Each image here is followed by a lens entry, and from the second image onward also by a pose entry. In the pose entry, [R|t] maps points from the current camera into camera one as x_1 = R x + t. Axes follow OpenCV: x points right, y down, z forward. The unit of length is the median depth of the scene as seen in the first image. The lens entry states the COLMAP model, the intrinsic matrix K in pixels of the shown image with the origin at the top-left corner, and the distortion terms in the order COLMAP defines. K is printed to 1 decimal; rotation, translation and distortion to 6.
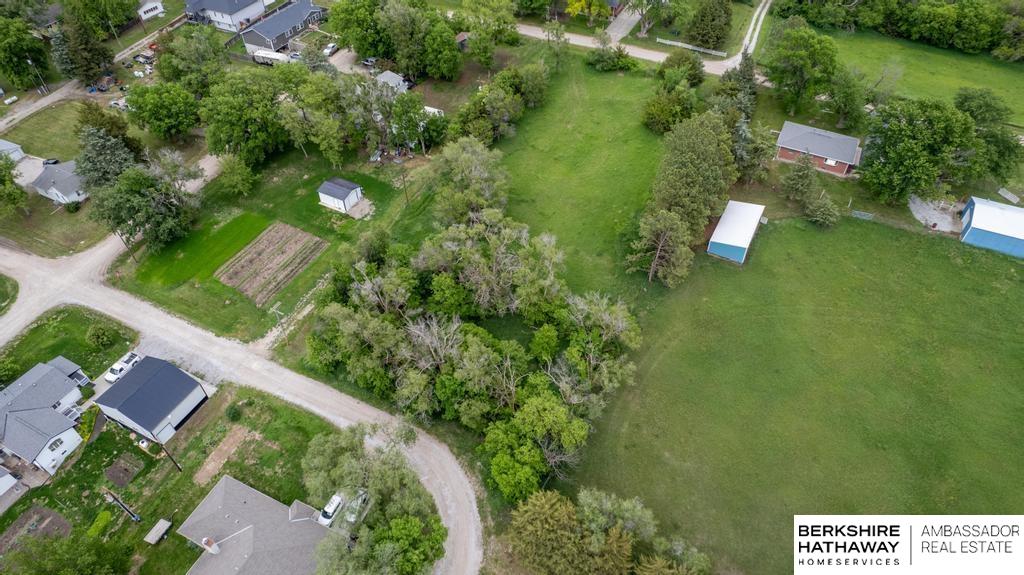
lens RADIAL K [[656.7, 0, 515.7], [0, 656.7, 287.9], [0, 0, 1]] dist [-0.079546, 0.073243]
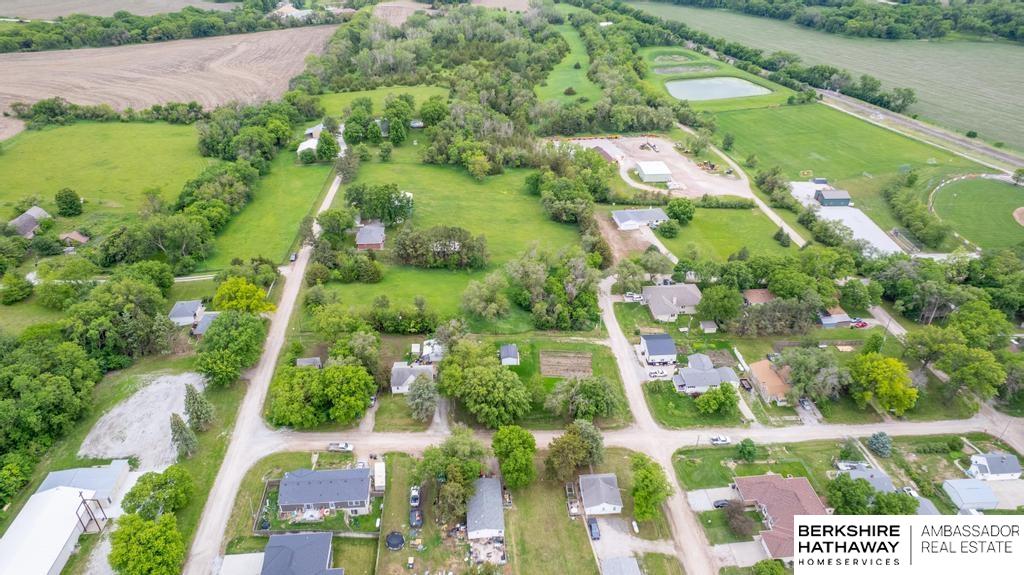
lens RADIAL K [[656.7, 0, 515.7], [0, 656.7, 287.9], [0, 0, 1]] dist [-0.079546, 0.073243]
pose [[-0.520437, -0.442901, 0.730057, -1.448962], [0.604101, 0.413278, 0.681368, -1.369722], [-0.603495, 0.795638, 0.052472, 0.777869]]
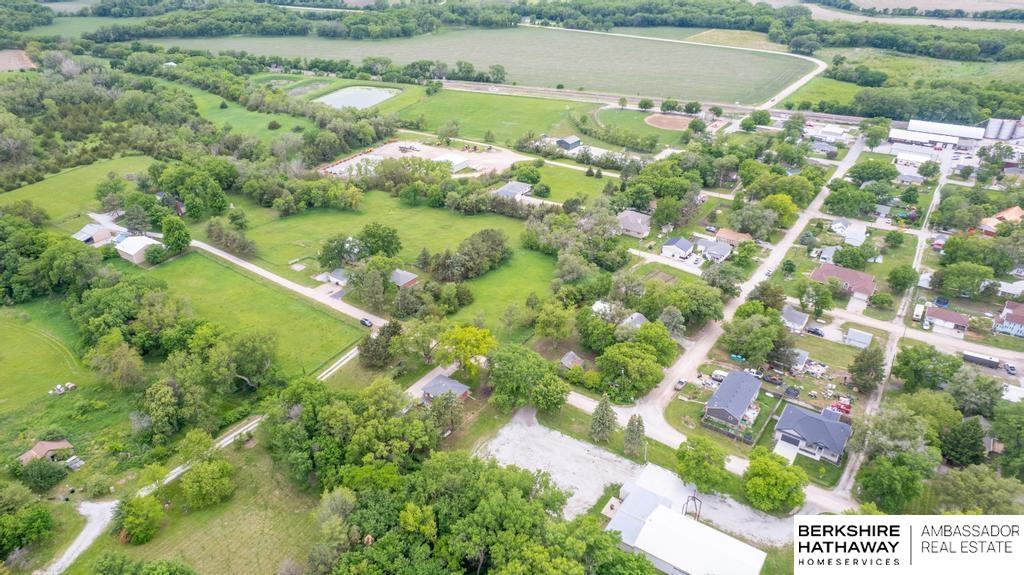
lens RADIAL K [[656.7, 0, 515.7], [0, 656.7, 287.9], [0, 0, 1]] dist [-0.079546, 0.073243]
pose [[-0.989426, -0.067252, 0.128508, -0.161542], [0.106143, 0.268089, 0.957529, -2.191449], [-0.098847, 0.961044, -0.258115, 1.587193]]
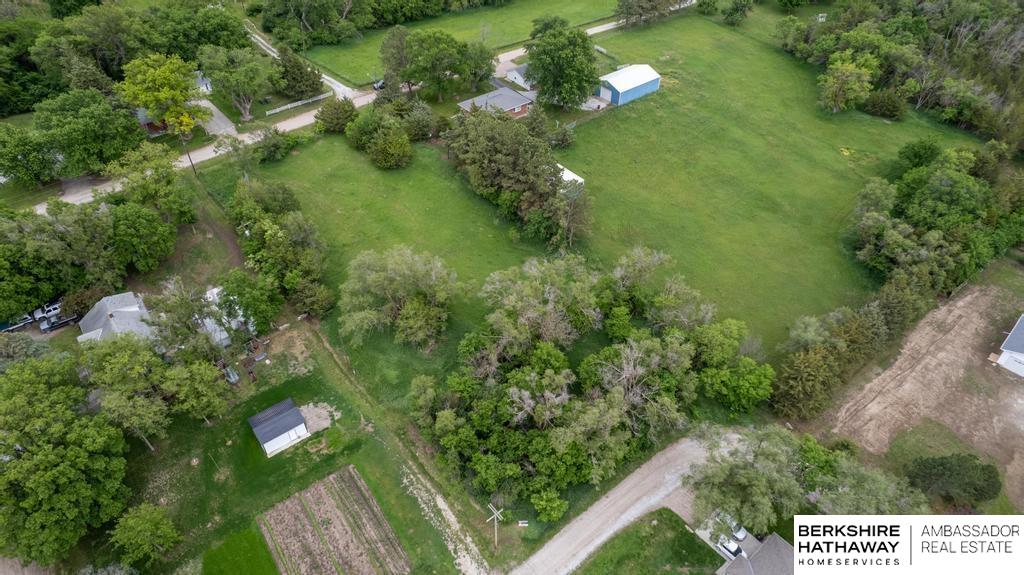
lens RADIAL K [[656.7, 0, 515.7], [0, 656.7, 287.9], [0, 0, 1]] dist [-0.079546, 0.073243]
pose [[0.402840, -0.606953, 0.685075, -0.578353], [0.647191, 0.718164, 0.255705, -0.275307], [-0.647197, 0.340366, 0.682120, 0.278451]]
